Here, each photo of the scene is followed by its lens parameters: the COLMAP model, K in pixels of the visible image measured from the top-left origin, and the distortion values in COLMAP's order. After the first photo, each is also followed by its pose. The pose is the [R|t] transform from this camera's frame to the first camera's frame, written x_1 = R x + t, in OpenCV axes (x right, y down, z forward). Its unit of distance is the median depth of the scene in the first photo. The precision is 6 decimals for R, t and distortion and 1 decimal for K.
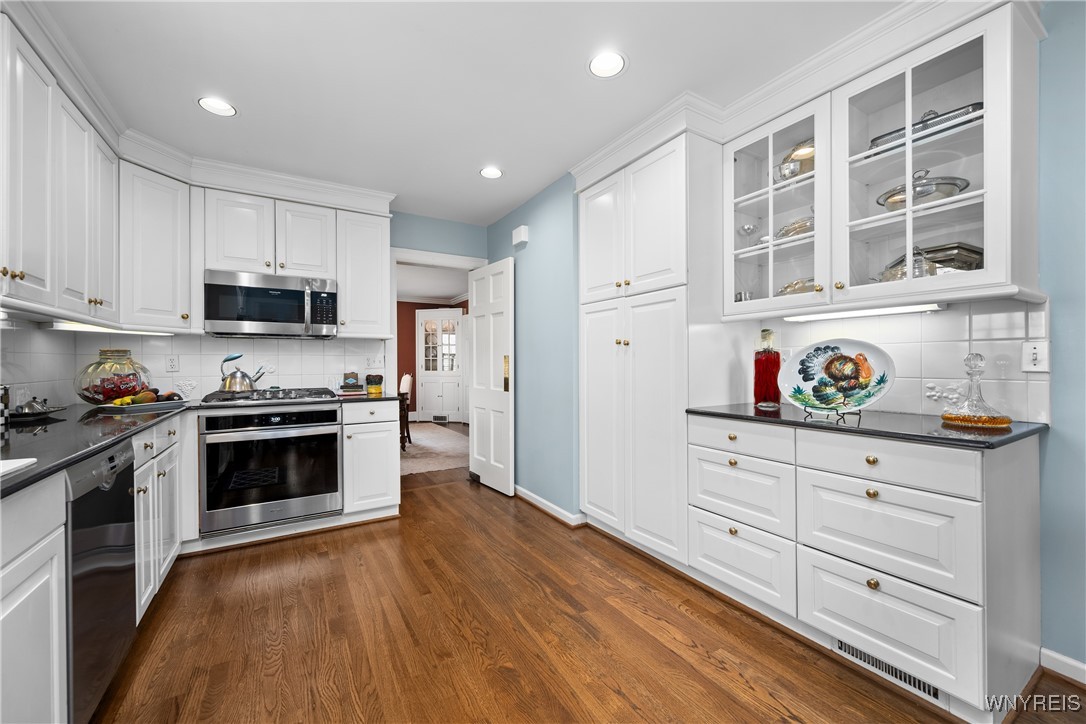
lens RADIAL K [[428.9, 0, 549.7], [0, 428.9, 362.2], [0, 0, 1]] dist [0.000185, -0.000201]
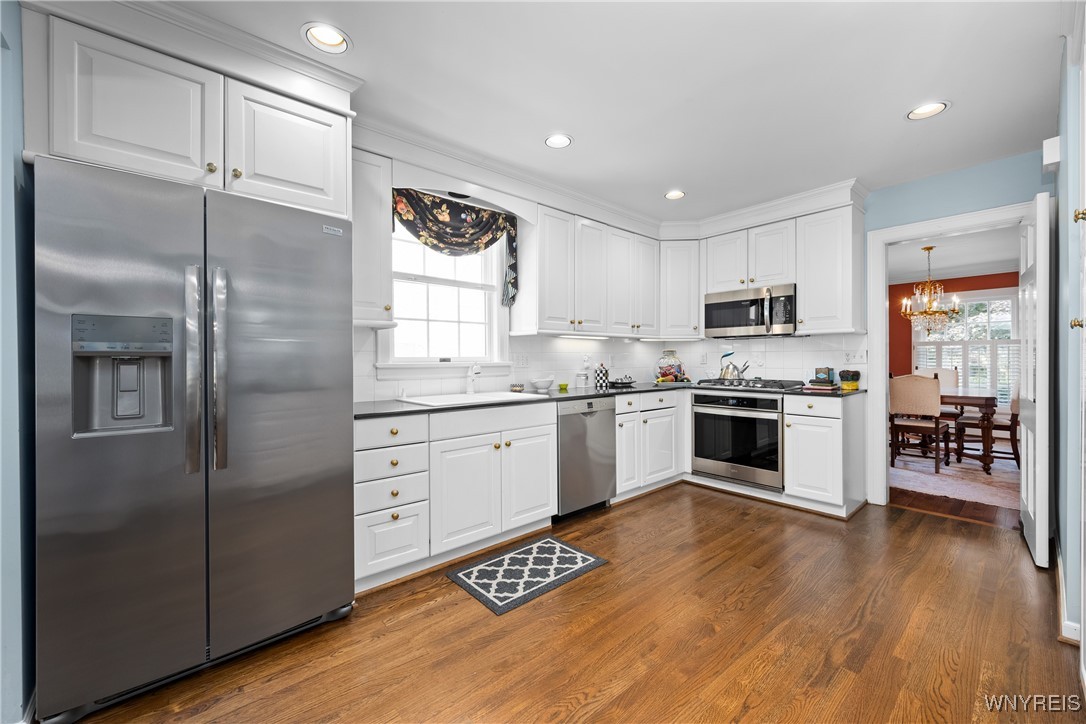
lens RADIAL K [[428.9, 0, 549.7], [0, 428.9, 362.2], [0, 0, 1]] dist [0.000185, -0.000201]
pose [[0.170602, 0.011571, -0.985272, 0.519831], [0.003729, 0.999916, 0.012389, -0.004975], [0.985333, -0.005788, 0.170545, 0.210811]]
